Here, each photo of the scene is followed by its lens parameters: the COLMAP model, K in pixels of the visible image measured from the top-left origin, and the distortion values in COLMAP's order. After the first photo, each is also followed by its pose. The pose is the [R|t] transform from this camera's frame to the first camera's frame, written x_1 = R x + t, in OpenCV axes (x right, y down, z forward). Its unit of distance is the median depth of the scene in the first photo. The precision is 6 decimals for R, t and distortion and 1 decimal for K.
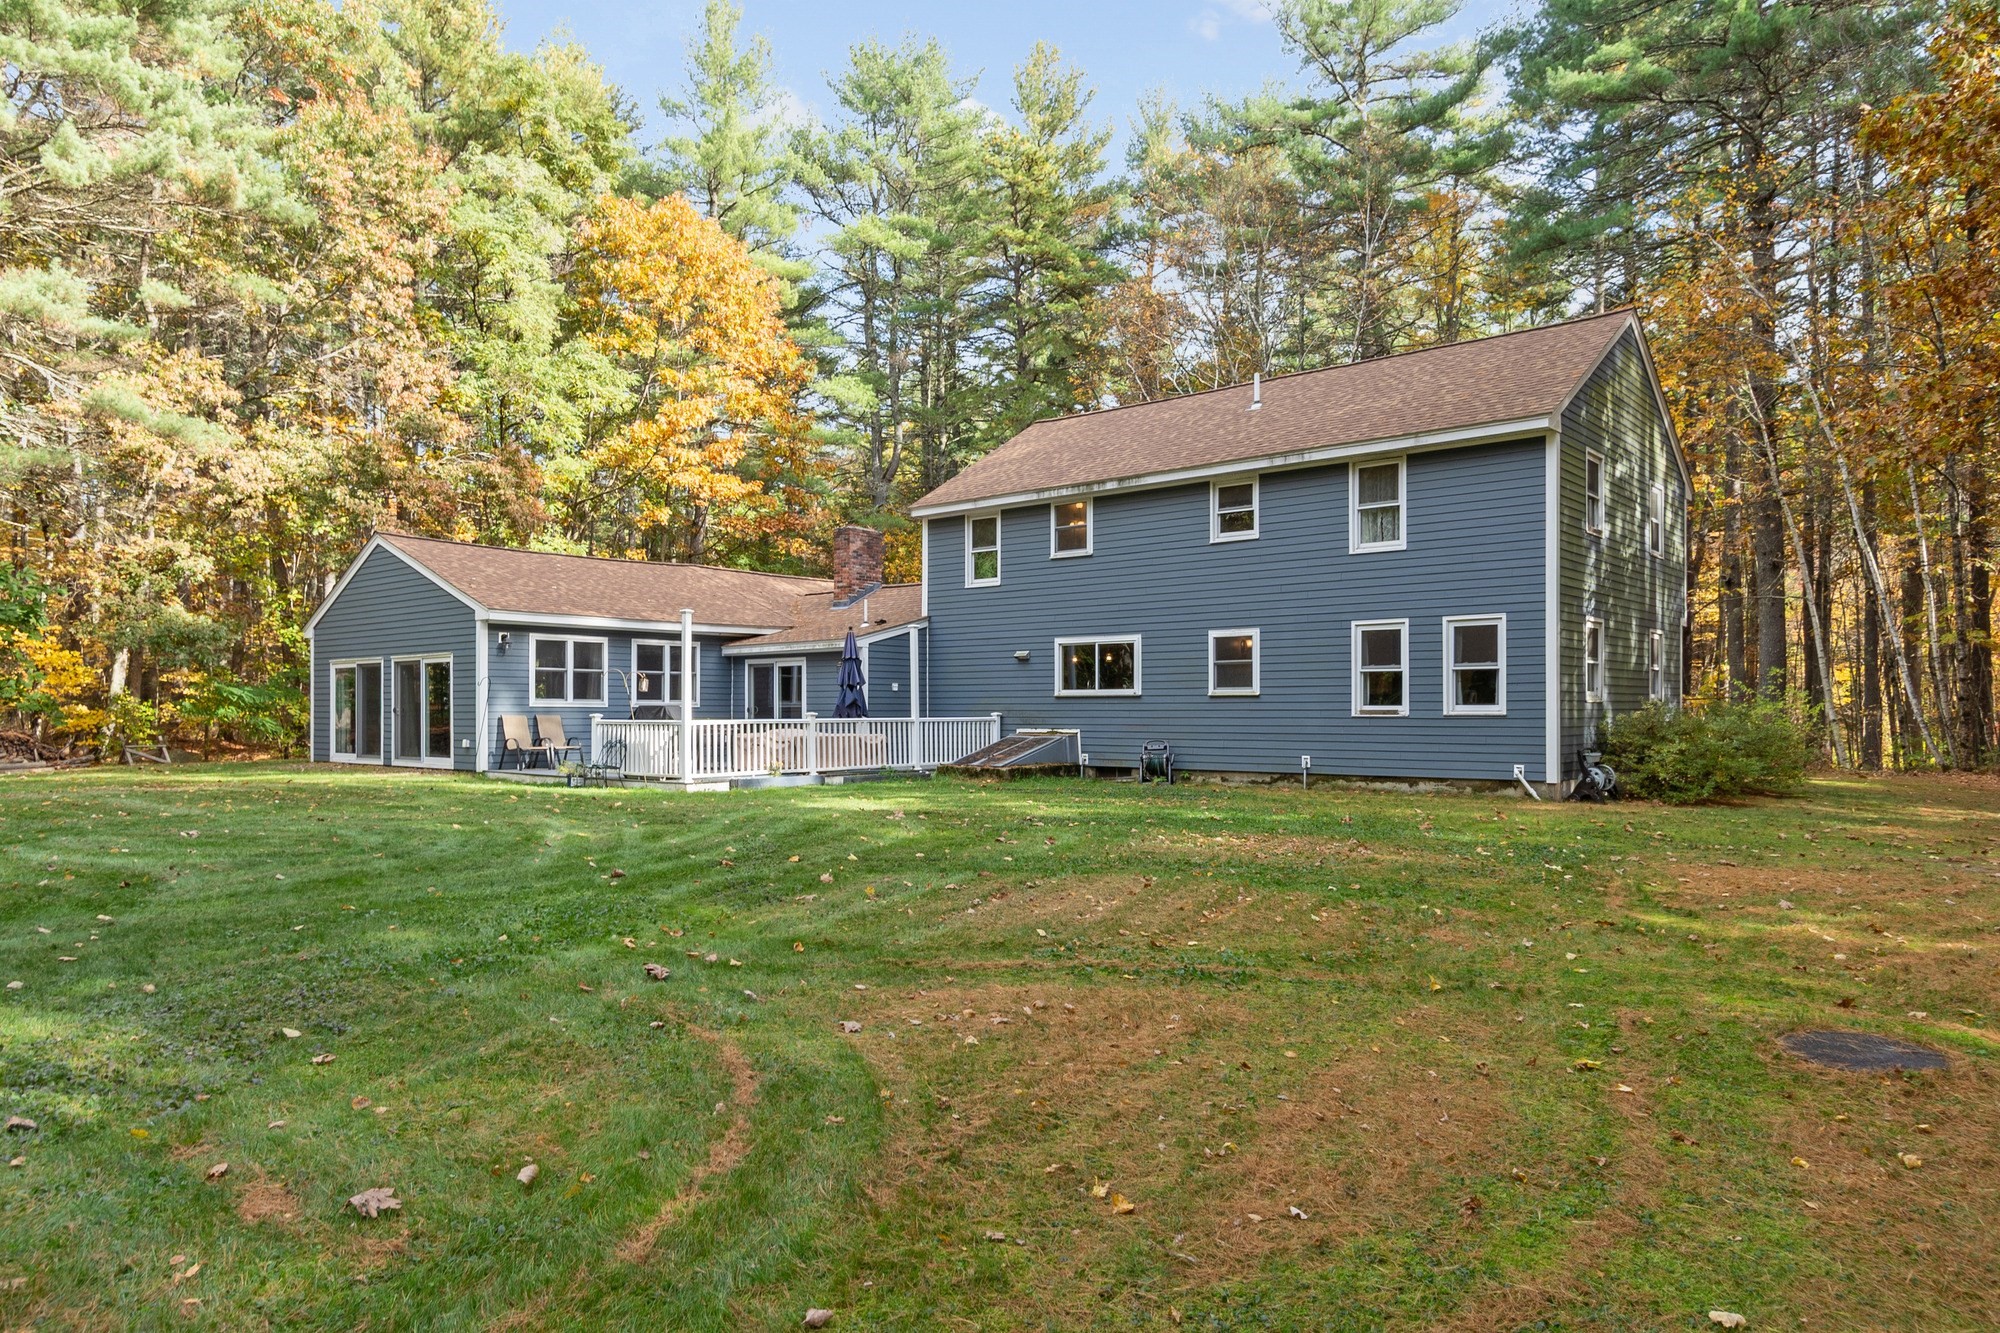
lens RADIAL K [[1266.7, 0, 1000.1], [0, 1266.7, 707.2], [0, 0, 1]] dist [0.002049, 0.000234]
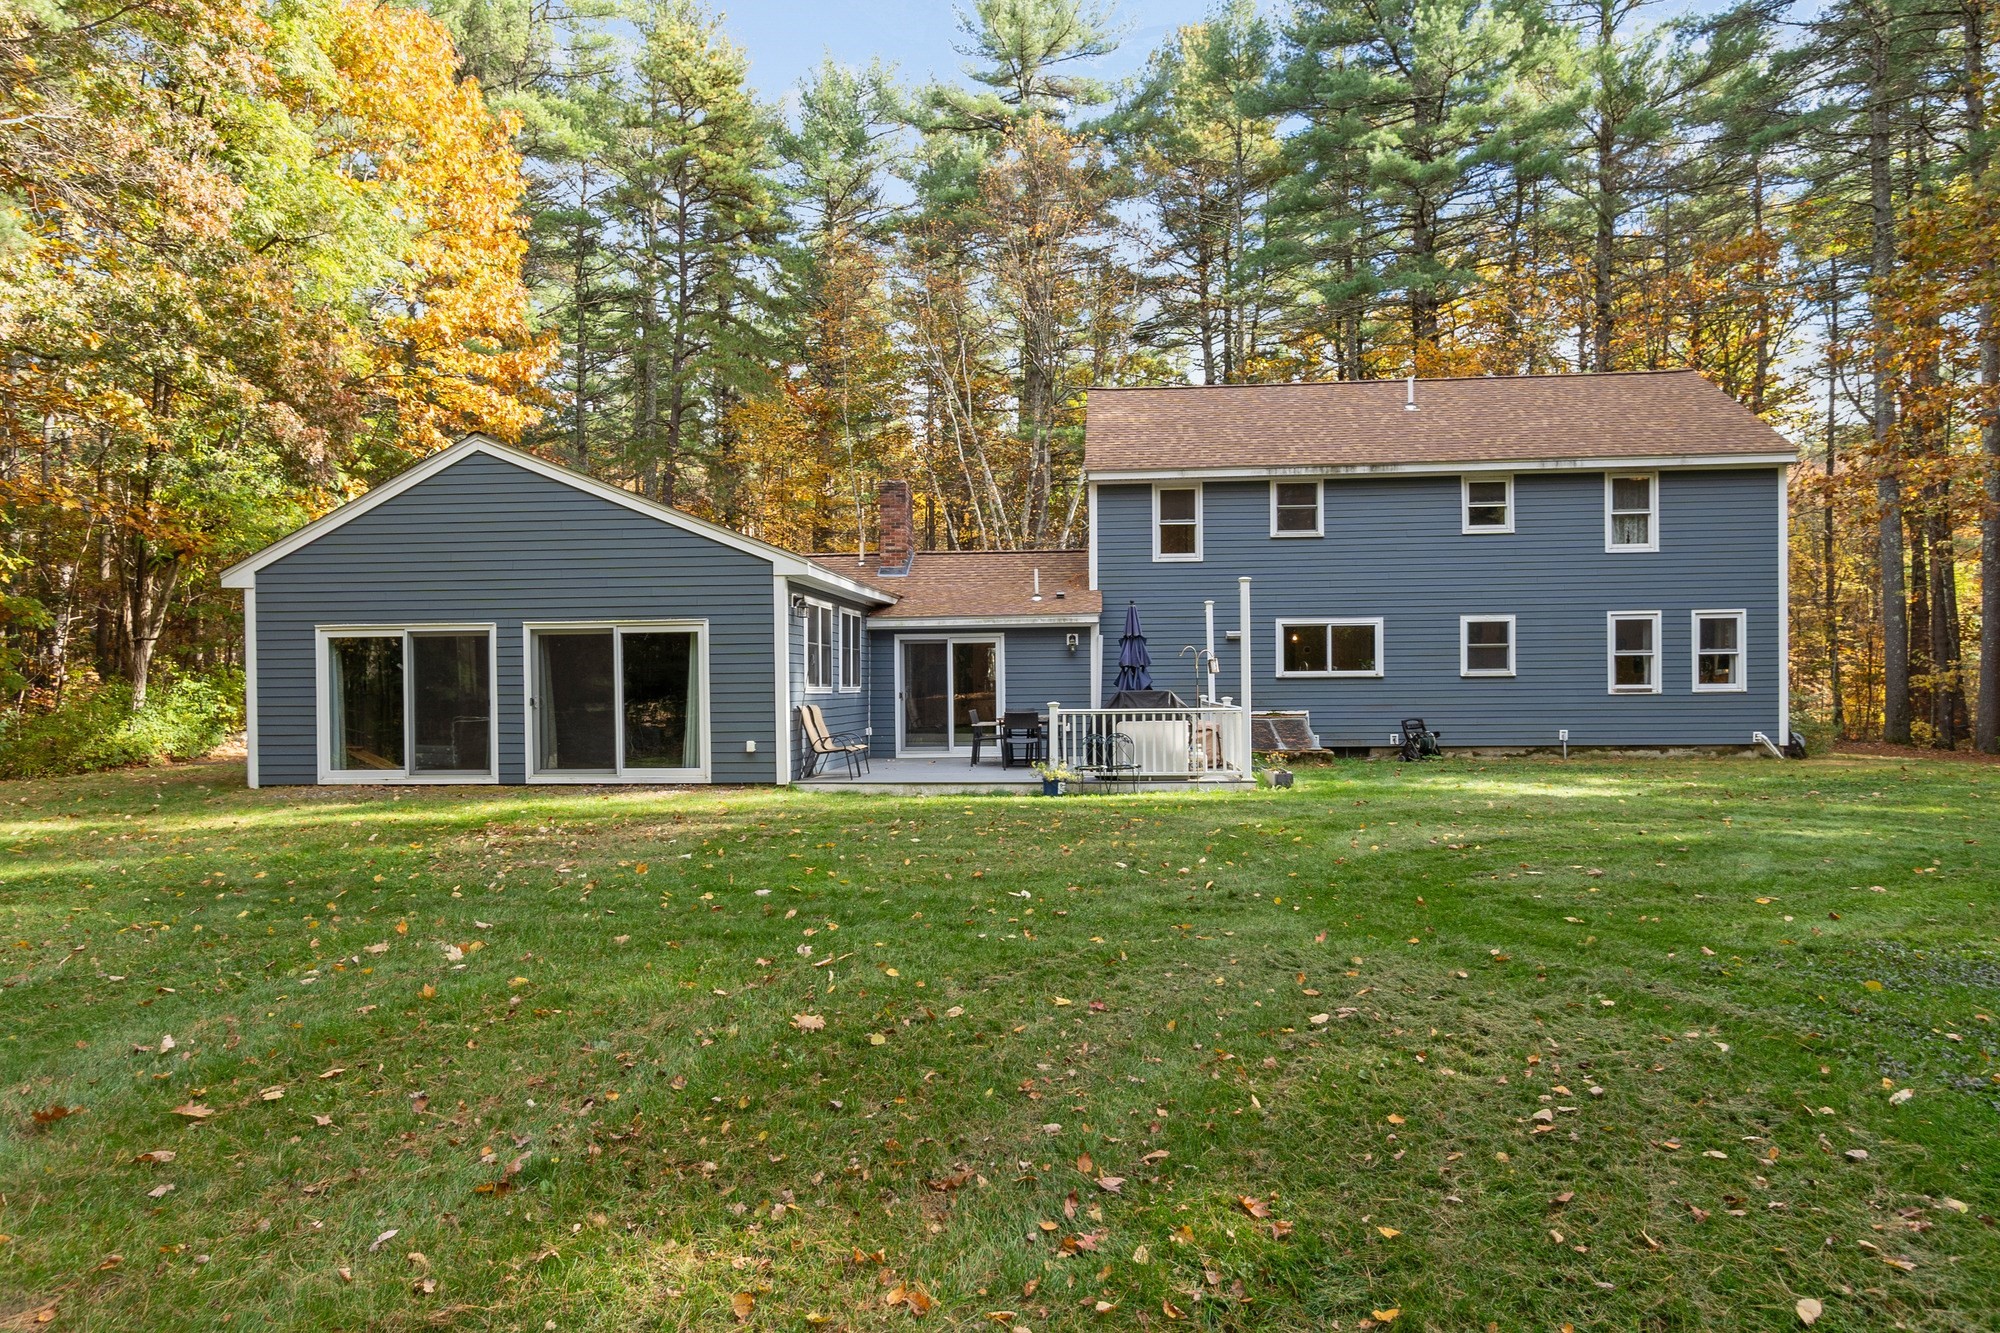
lens RADIAL K [[1261.7, 0, 1002.7], [0, 1261.7, 697.4], [0, 0, 1]] dist [-0.006435, -0.000389]
pose [[0.818119, -0.013130, 0.574899, -0.769847], [0.007678, 0.999900, 0.011911, -0.007127], [-0.574998, -0.005330, 0.818137, 0.354290]]
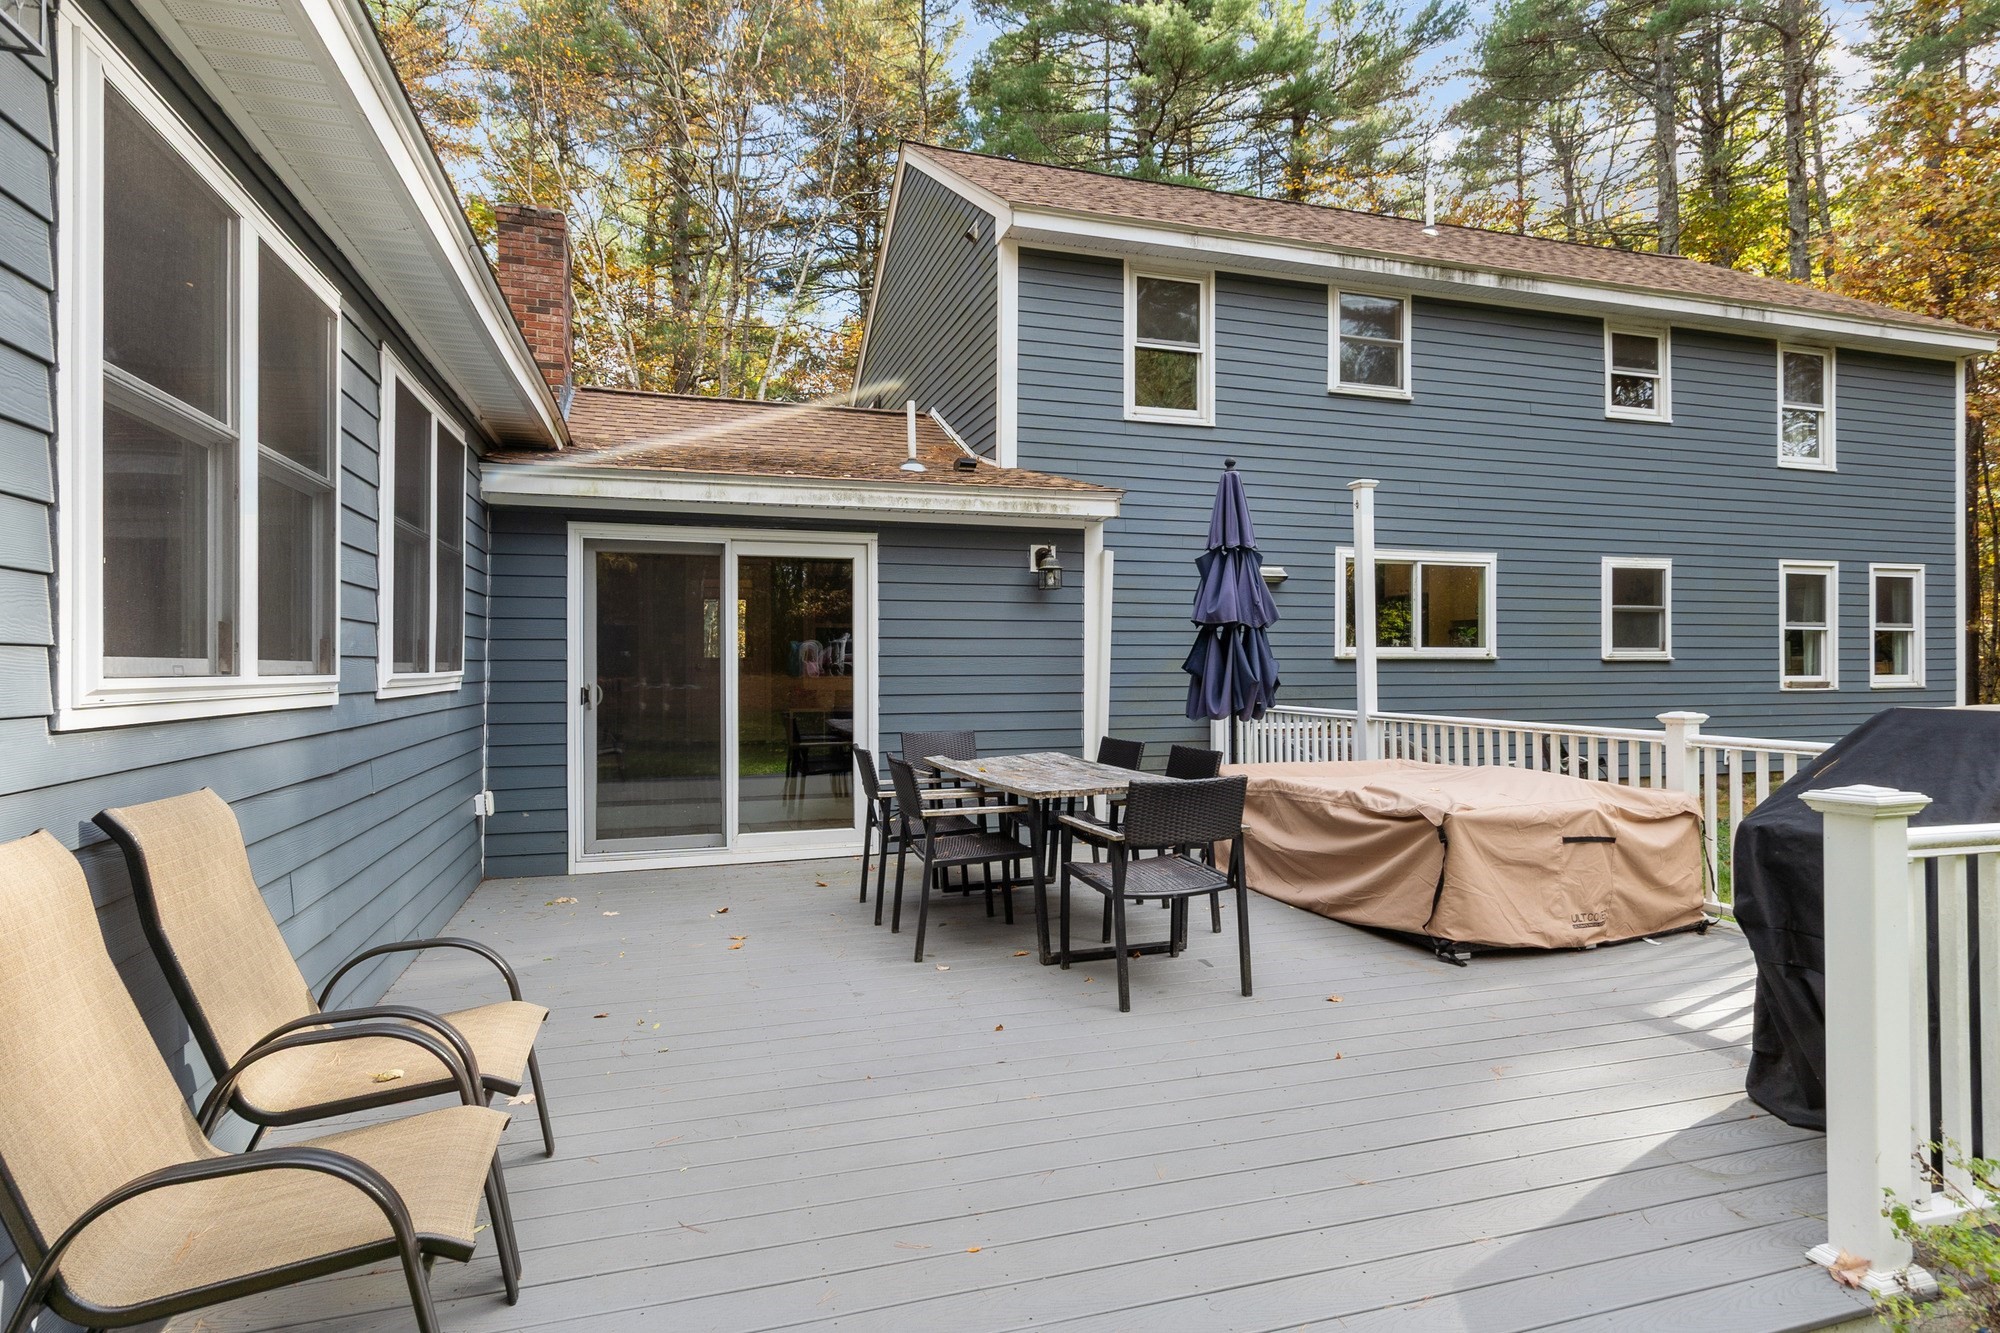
lens RADIAL K [[1049.0, 0, 1000.0], [0, 1049.0, 666.5], [0, 0, 1]] dist [0.003540, 0.000108]
pose [[0.537754, -0.002538, 0.843098, -0.437562], [-0.003265, 0.999982, 0.005093, -0.007595], [-0.843095, -0.005492, 0.537736, 0.978941]]
